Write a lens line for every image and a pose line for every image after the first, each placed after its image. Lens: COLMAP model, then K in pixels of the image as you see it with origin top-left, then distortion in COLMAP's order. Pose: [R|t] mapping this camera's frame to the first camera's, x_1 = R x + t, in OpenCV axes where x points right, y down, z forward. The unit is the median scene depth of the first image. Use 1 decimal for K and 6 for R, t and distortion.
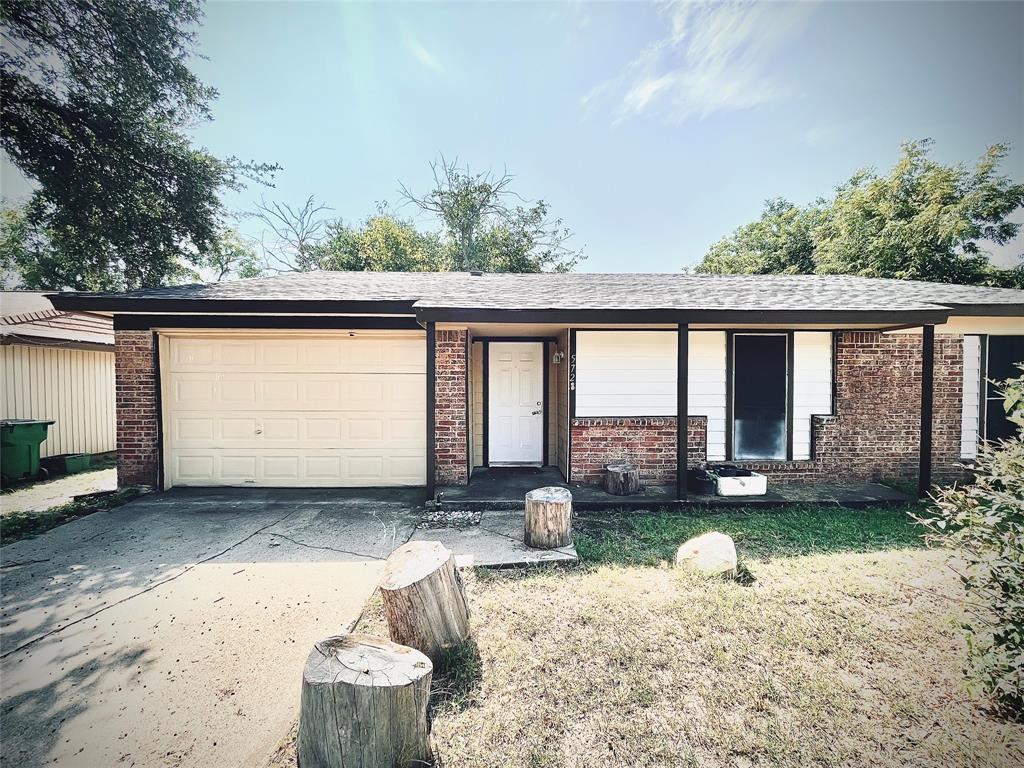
lens RADIAL K [[410.8, 0, 510.7], [0, 410.8, 387.7], [0, 0, 1]] dist [-0.001421, -0.000549]
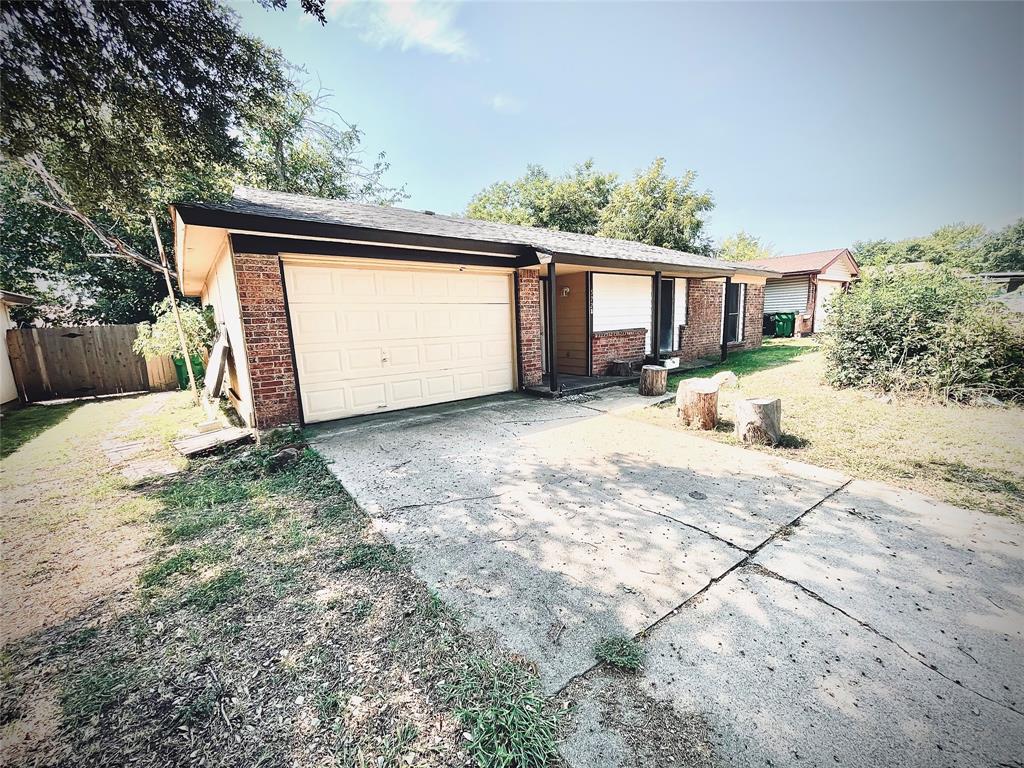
lens RADIAL K [[410.8, 0, 515.3], [0, 410.8, 386.5], [0, 0, 1]] dist [-0.001421, -0.000549]
pose [[0.806575, -0.122938, 0.578206, -0.981985], [0.044930, 0.988055, 0.147406, 0.034451], [-0.589421, -0.092915, 0.802465, -0.058963]]
